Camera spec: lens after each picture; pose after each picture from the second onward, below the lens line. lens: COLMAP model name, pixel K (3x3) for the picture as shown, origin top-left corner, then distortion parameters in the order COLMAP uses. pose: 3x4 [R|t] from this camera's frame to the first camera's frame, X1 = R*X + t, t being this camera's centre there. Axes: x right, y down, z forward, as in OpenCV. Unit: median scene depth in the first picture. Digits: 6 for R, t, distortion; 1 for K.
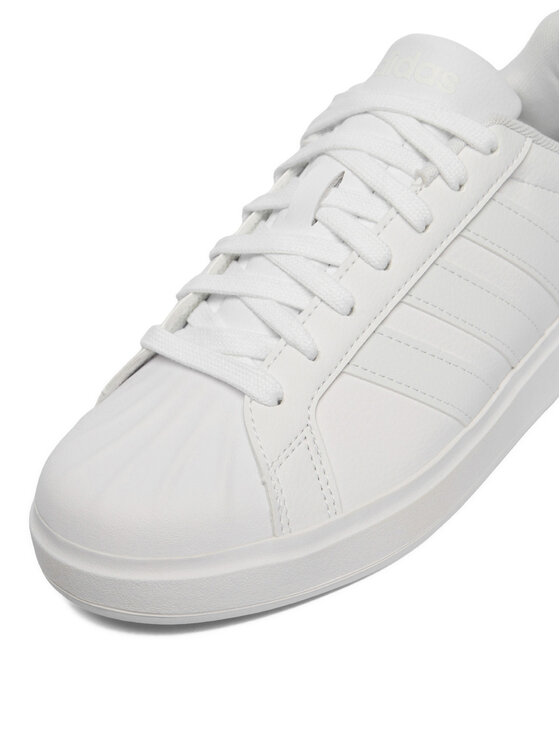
lens RADIAL K [[896.3, 0, 277.6], [0, 896.3, 373.6], [0, 0, 1]] dist [0.011087, 0.000000]
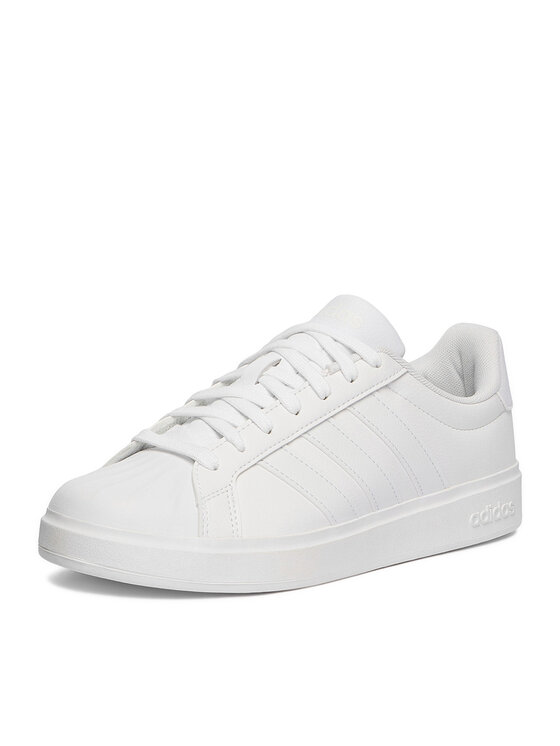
lens RADIAL K [[2194.1, 0, 280.8], [0, 2194.1, 373.1], [0, 0, 1]] dist [0.766866, 0.000000]
pose [[0.985832, 0.163019, -0.039501, 0.231347], [-0.164473, 0.893235, -0.418427, 1.421837], [-0.032928, 0.418995, 0.907391, -2.510323]]
